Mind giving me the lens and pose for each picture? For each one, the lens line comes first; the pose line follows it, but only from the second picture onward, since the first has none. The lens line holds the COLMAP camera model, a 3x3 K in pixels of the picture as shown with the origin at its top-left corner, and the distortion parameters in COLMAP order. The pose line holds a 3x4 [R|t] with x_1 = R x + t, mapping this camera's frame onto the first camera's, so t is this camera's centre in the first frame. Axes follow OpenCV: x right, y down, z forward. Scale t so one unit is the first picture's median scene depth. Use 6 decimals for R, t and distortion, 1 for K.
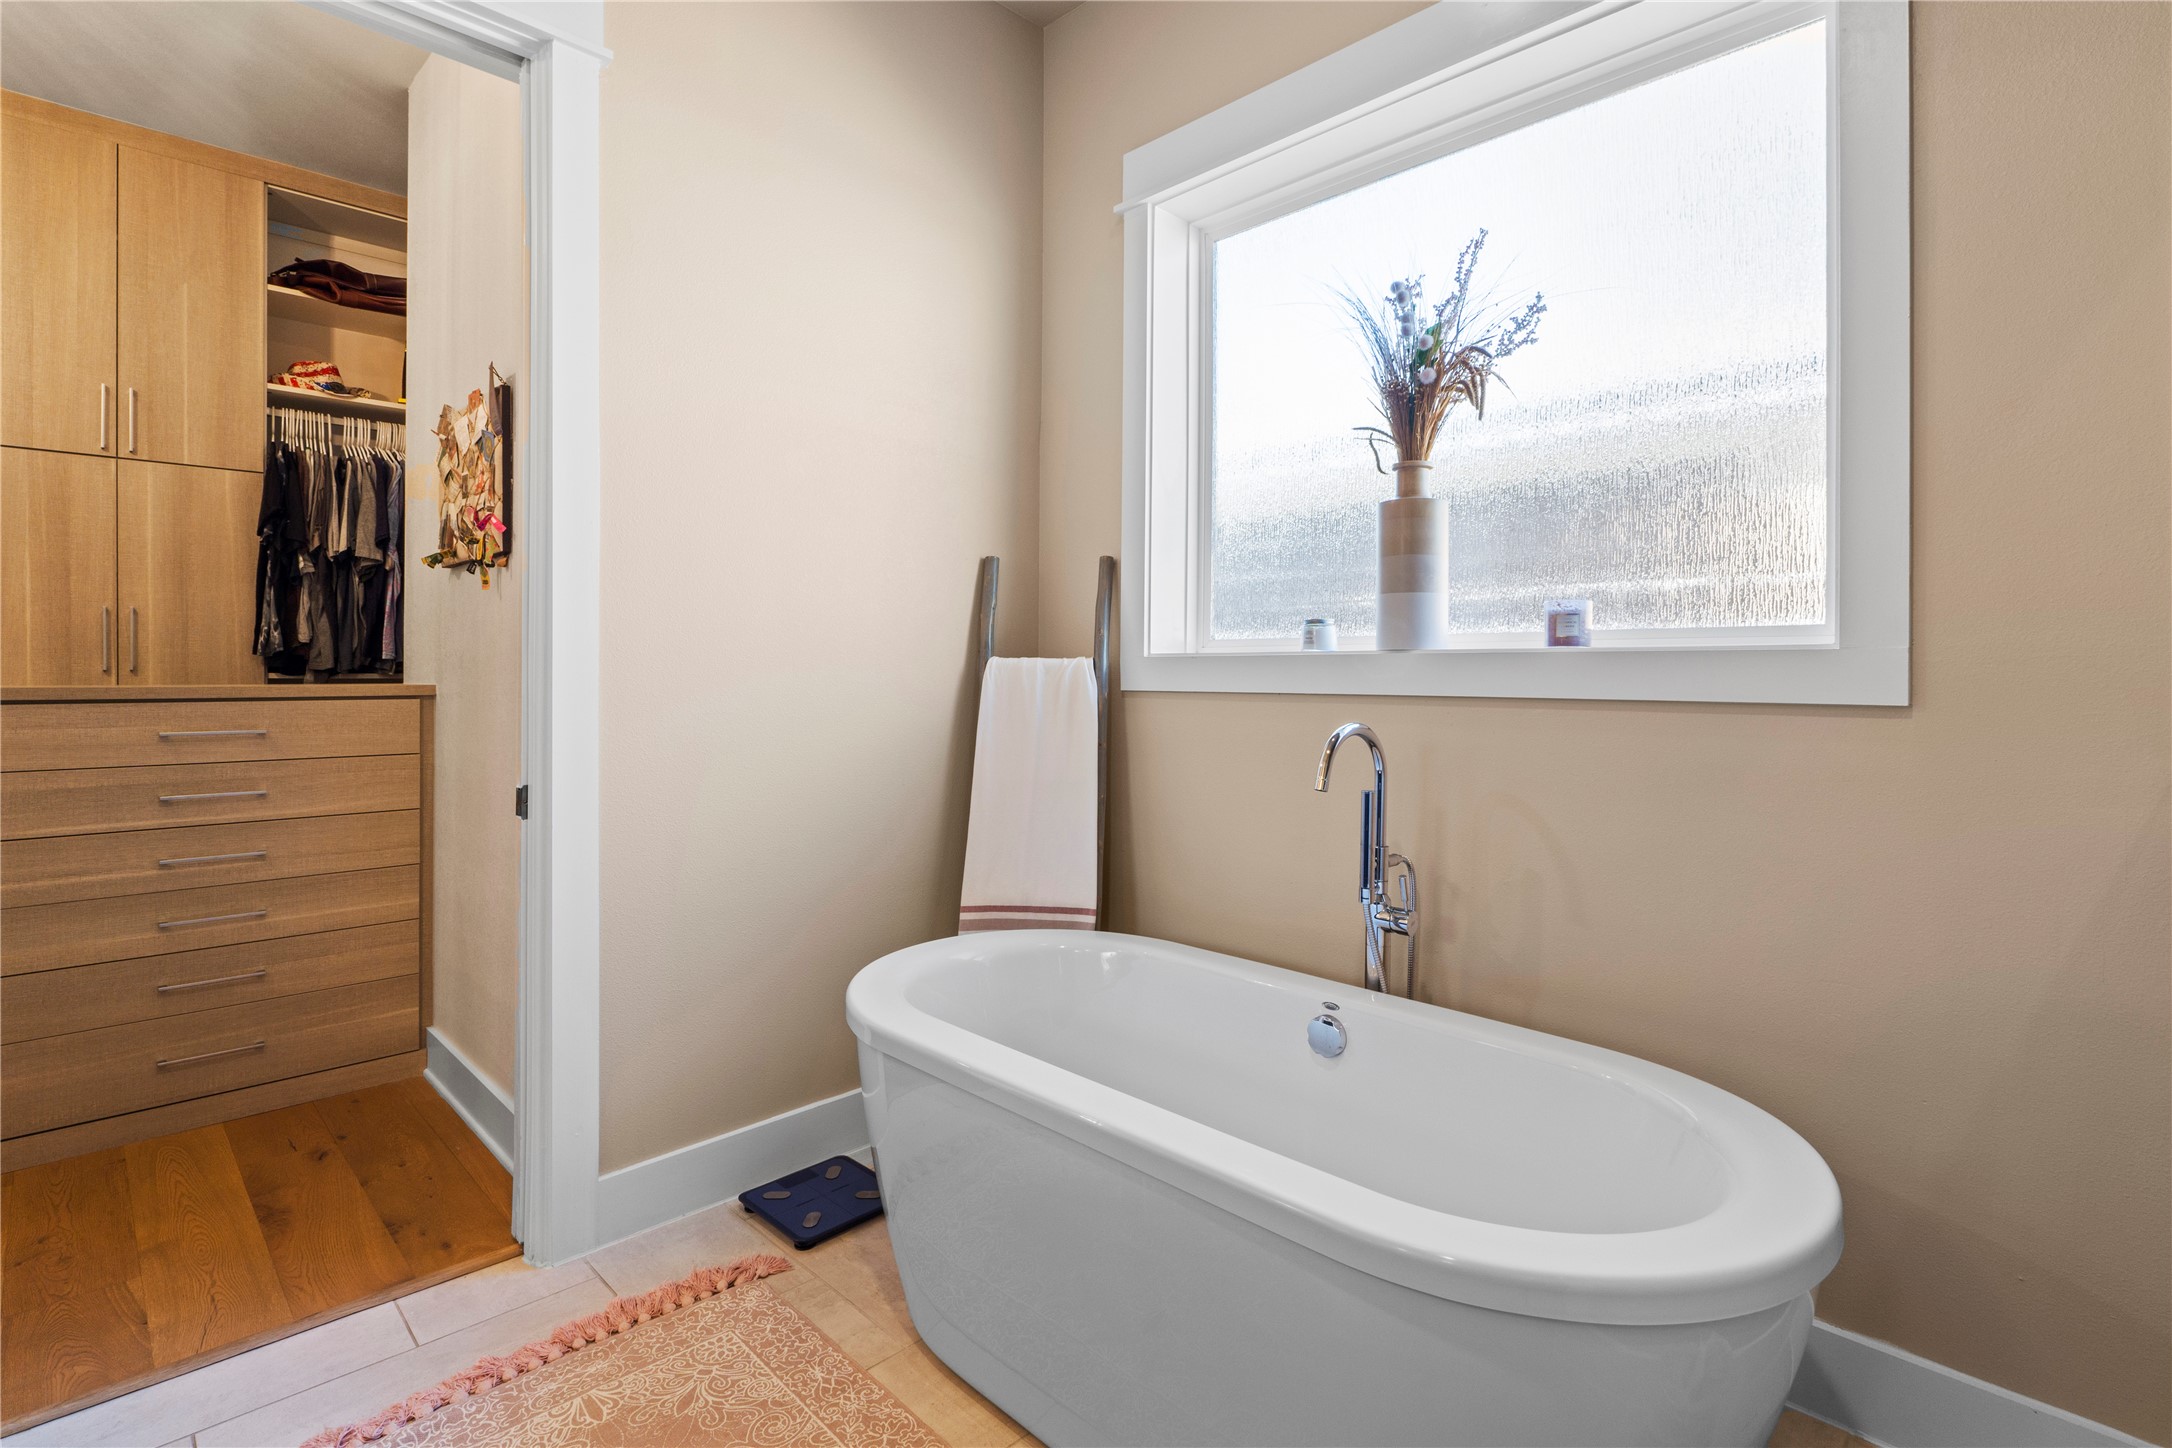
lens RADIAL K [[1020.0, 0, 1078.5], [0, 1020.0, 672.3], [0, 0, 1]] dist [-0.003054, -0.000214]
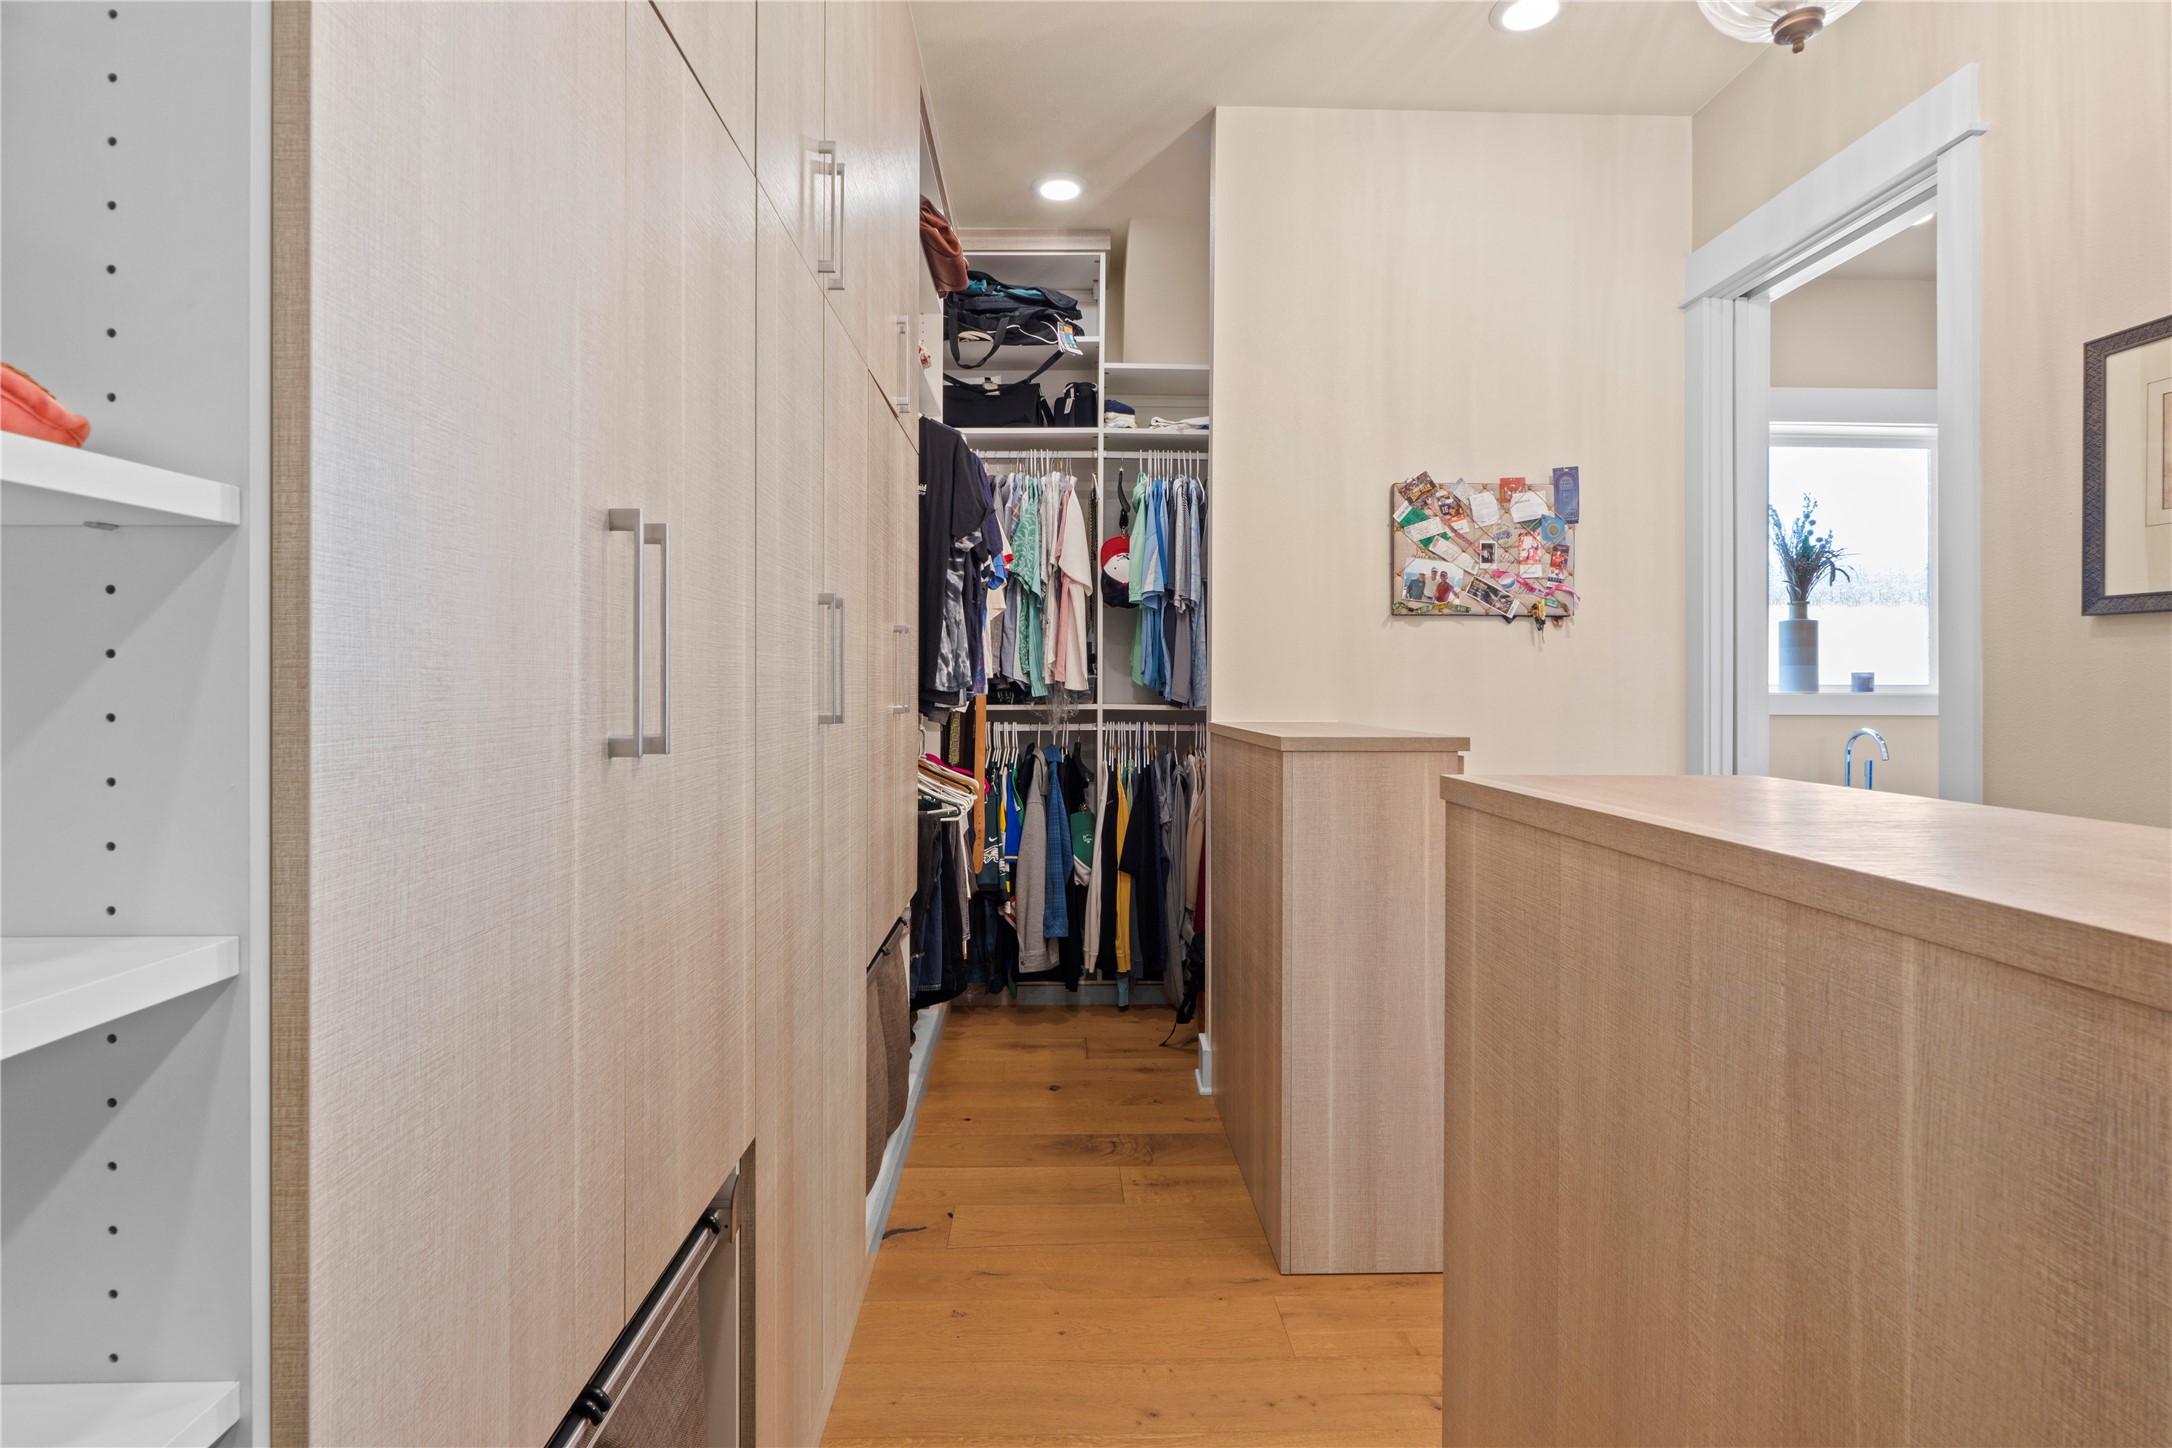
lens RADIAL K [[1001.9, 0, 1080.5], [0, 1001.9, 690.0], [0, 0, 1]] dist [-0.000632, 0.000015]
pose [[0.686236, -0.002699, 0.727374, -1.389277], [-0.001062, 0.999988, 0.004713, -0.022317], [-0.727379, -0.004007, 0.686225, 0.424994]]
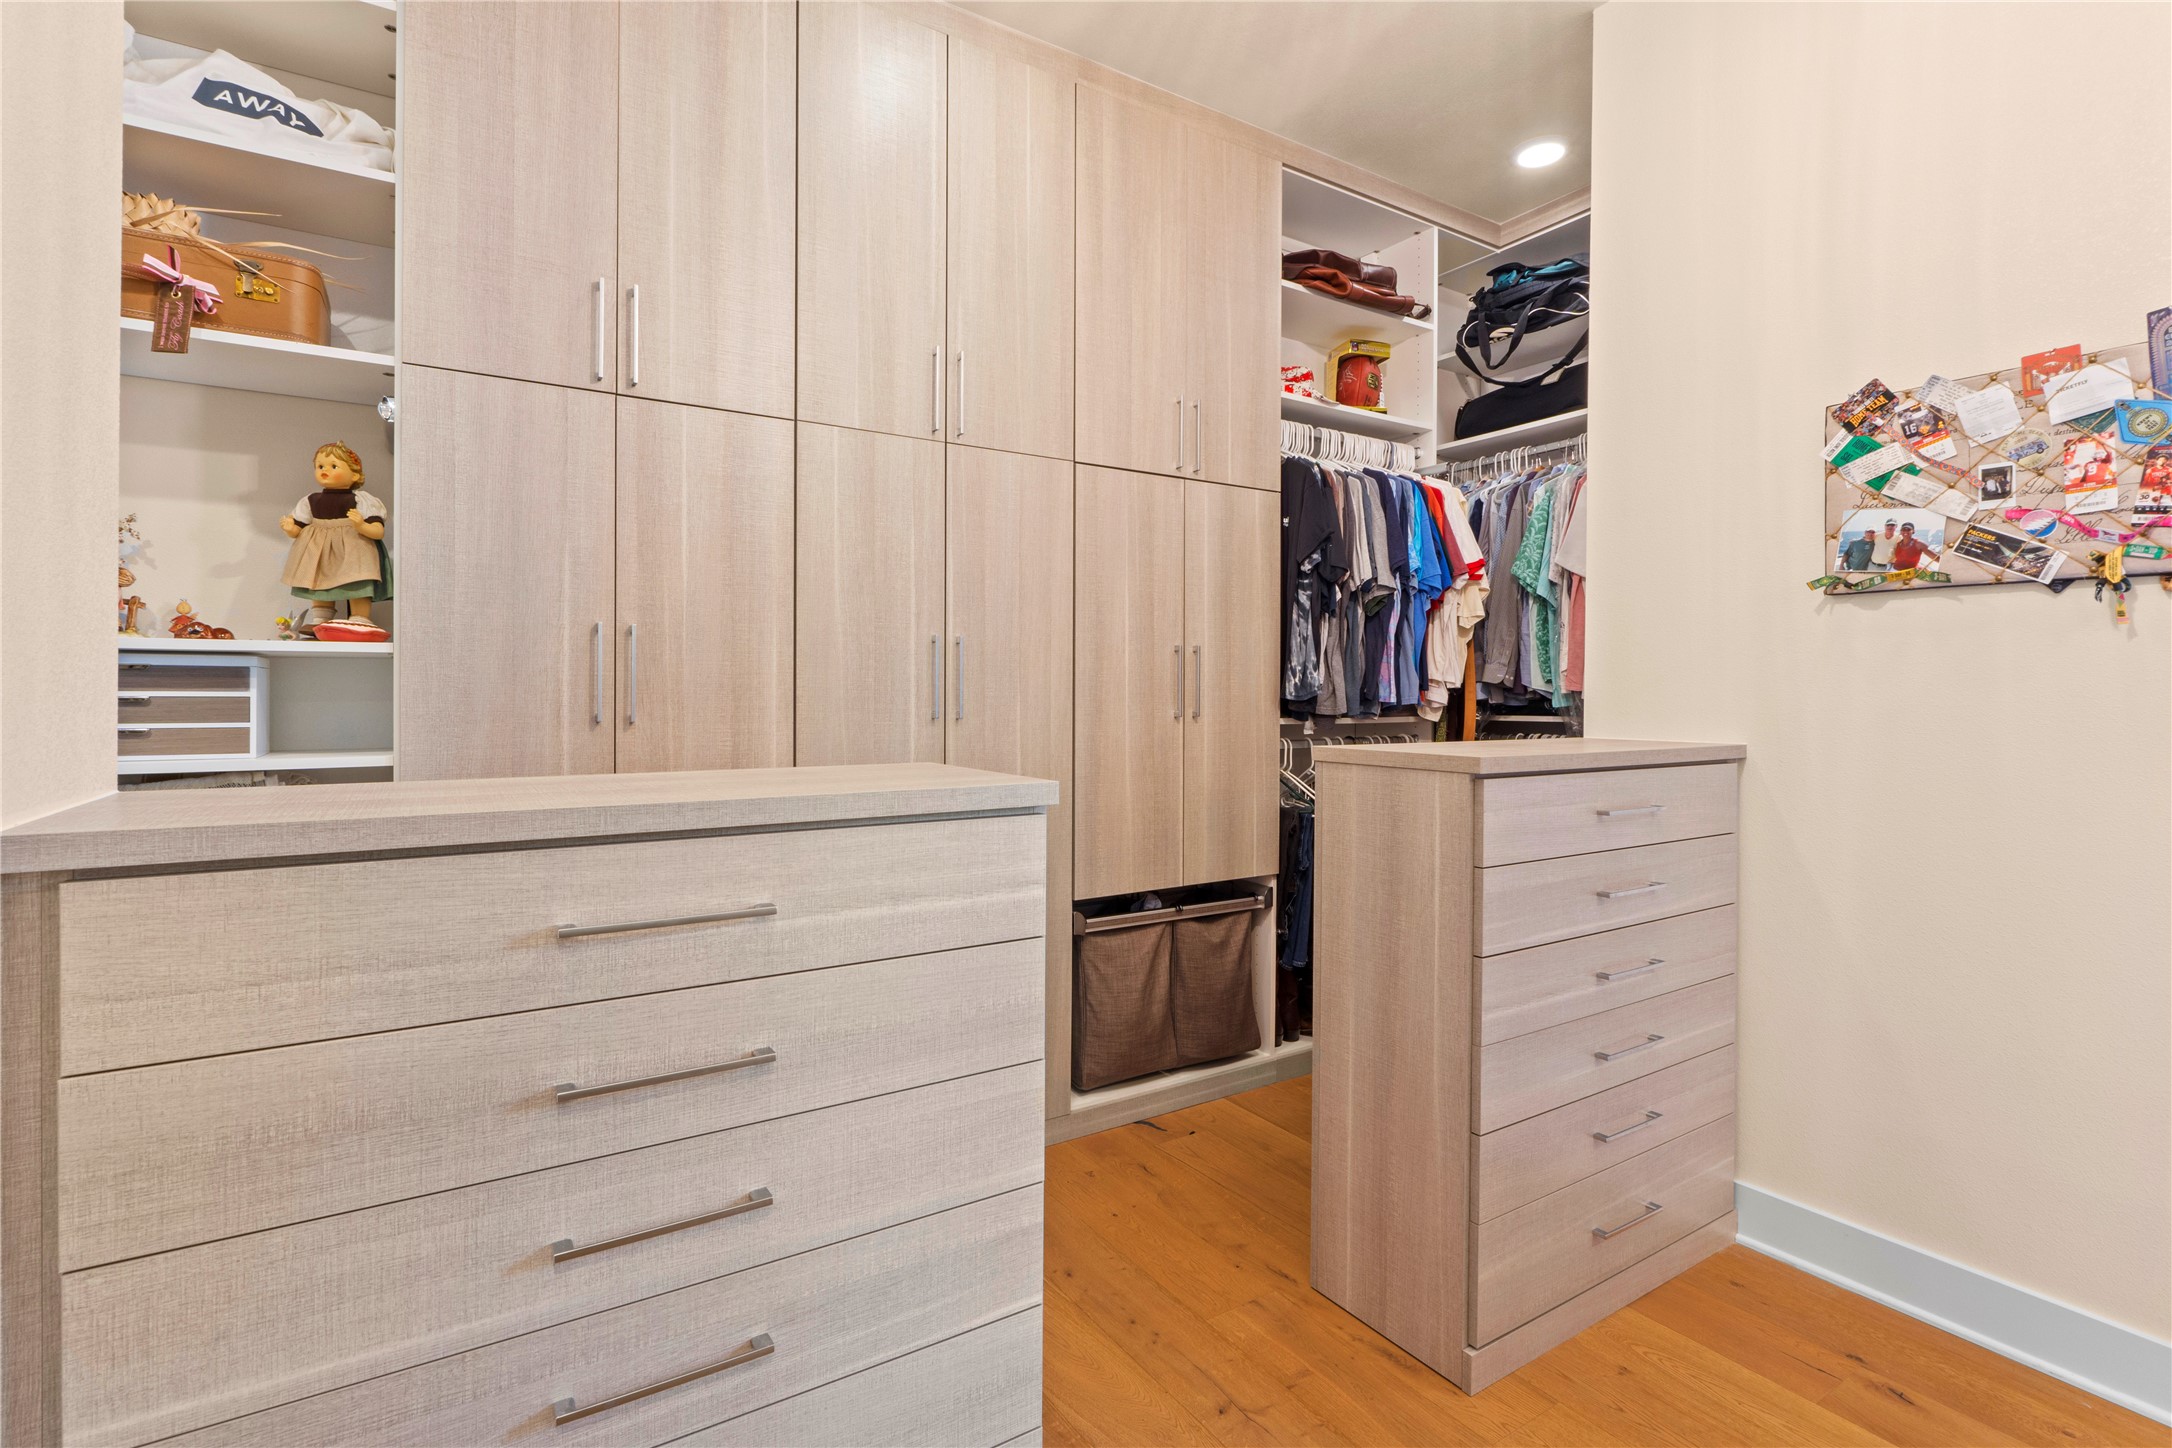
lens RADIAL K [[1001.9, 0, 1080.5], [0, 1001.9, 690.0], [0, 0, 1]] dist [-0.000632, 0.000015]
pose [[0.978937, 0.001984, -0.204154, -0.866710], [-0.002508, 0.999994, -0.002309, -0.023533], [0.204148, 0.002772, 0.978936, 0.124289]]
